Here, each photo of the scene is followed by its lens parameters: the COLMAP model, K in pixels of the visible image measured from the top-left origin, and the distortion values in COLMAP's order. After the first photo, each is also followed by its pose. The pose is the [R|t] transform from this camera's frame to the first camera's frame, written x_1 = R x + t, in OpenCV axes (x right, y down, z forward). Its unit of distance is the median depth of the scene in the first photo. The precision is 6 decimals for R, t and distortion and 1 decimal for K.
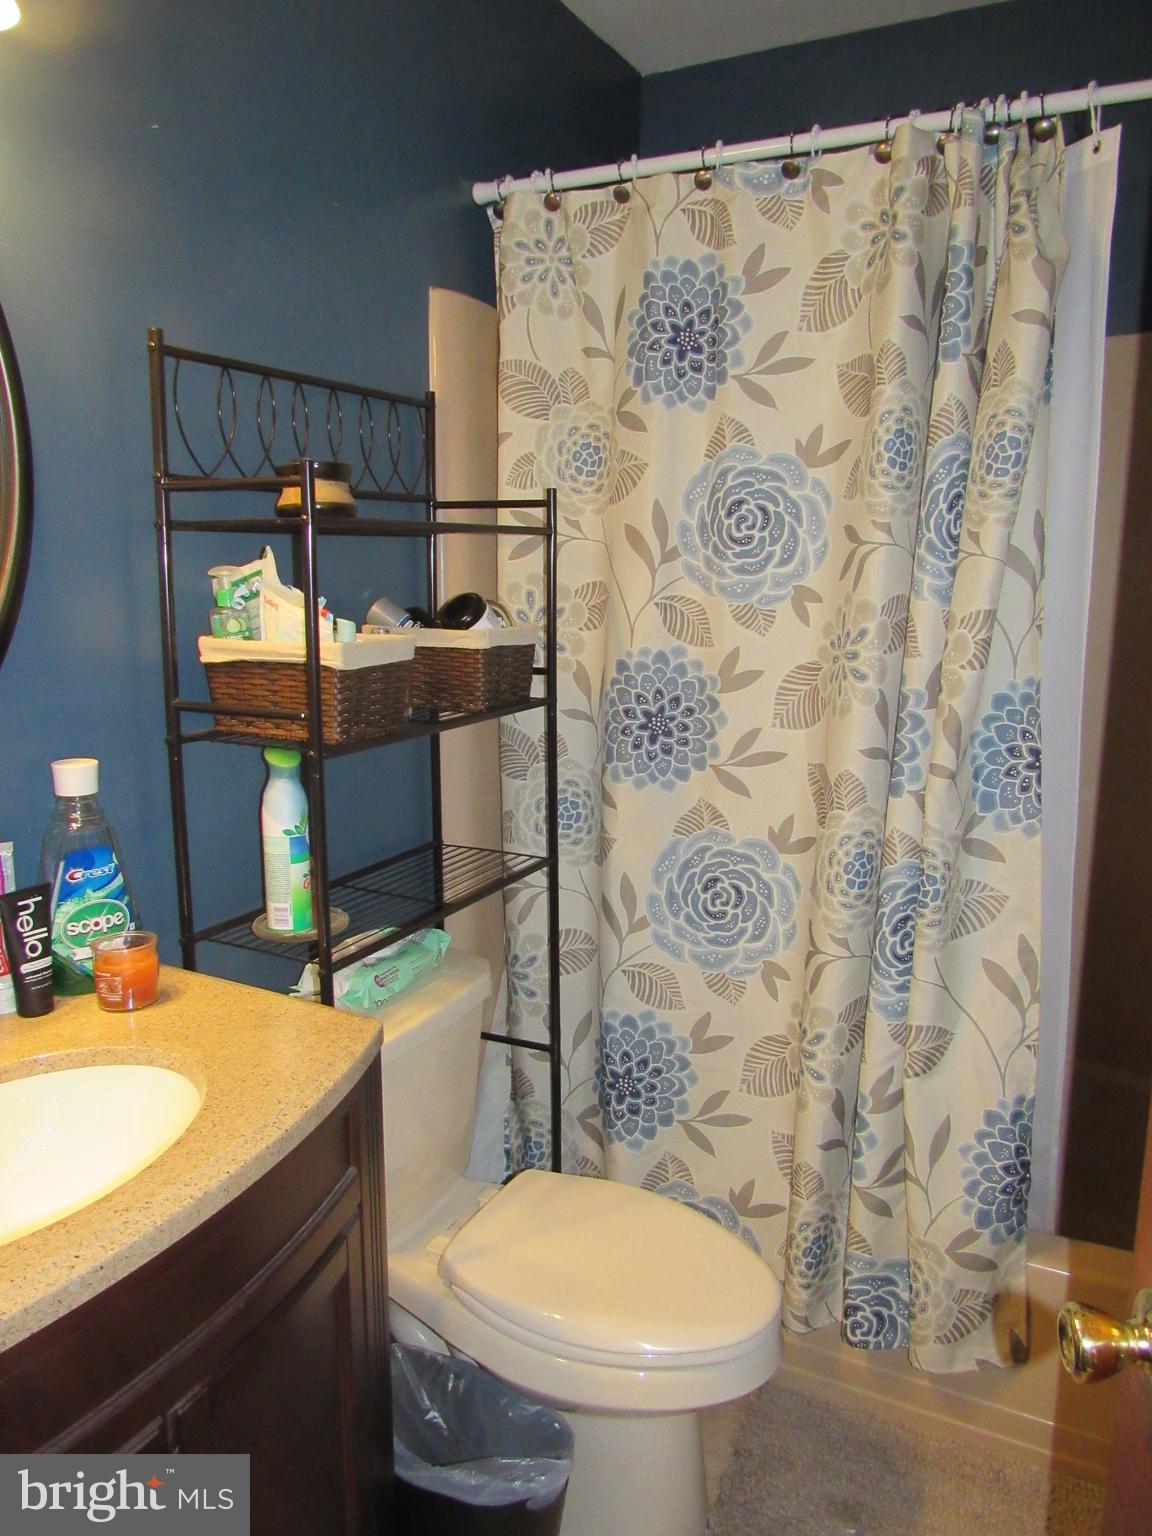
lens RADIAL K [[1101.3, 0, 572.7], [0, 1101.3, 769.7], [0, 0, 1]] dist [-0.026961, 0.010170]
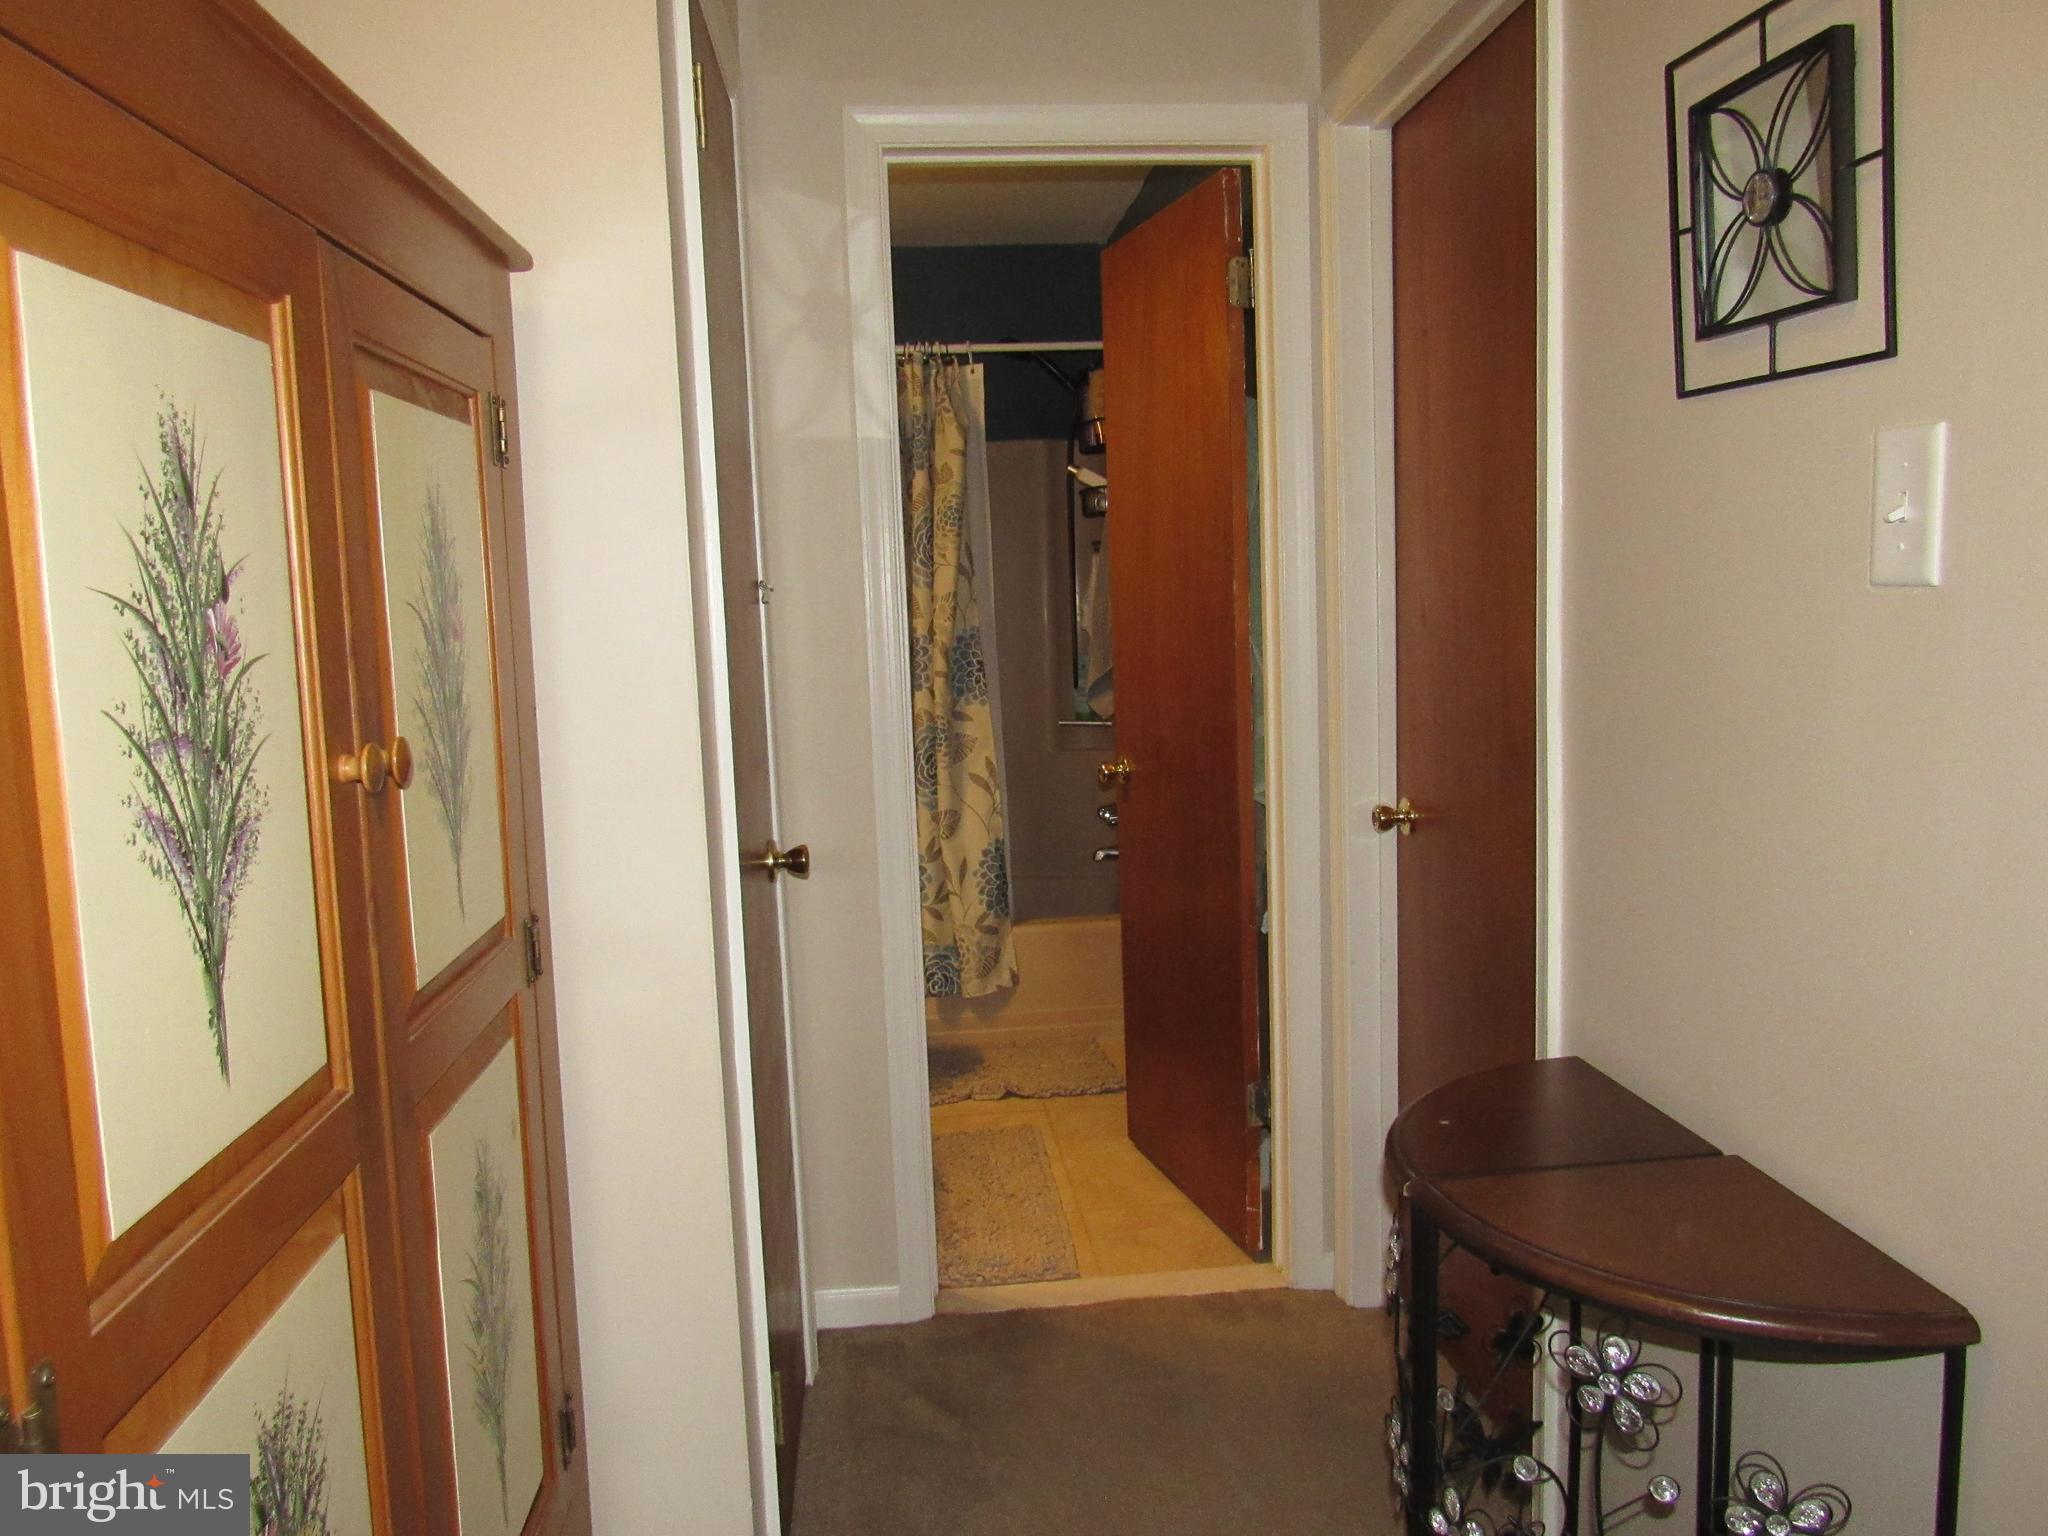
lens RADIAL K [[1468.5, 0, 1026.1], [0, 1468.5, 760.7], [0, 0, 1]] dist [-0.026961, 0.010170]
pose [[0.854557, -0.098743, 0.509885, -0.860788], [0.137258, 0.989792, -0.038361, 0.267960], [-0.500892, 0.102768, 0.859387, -1.276434]]
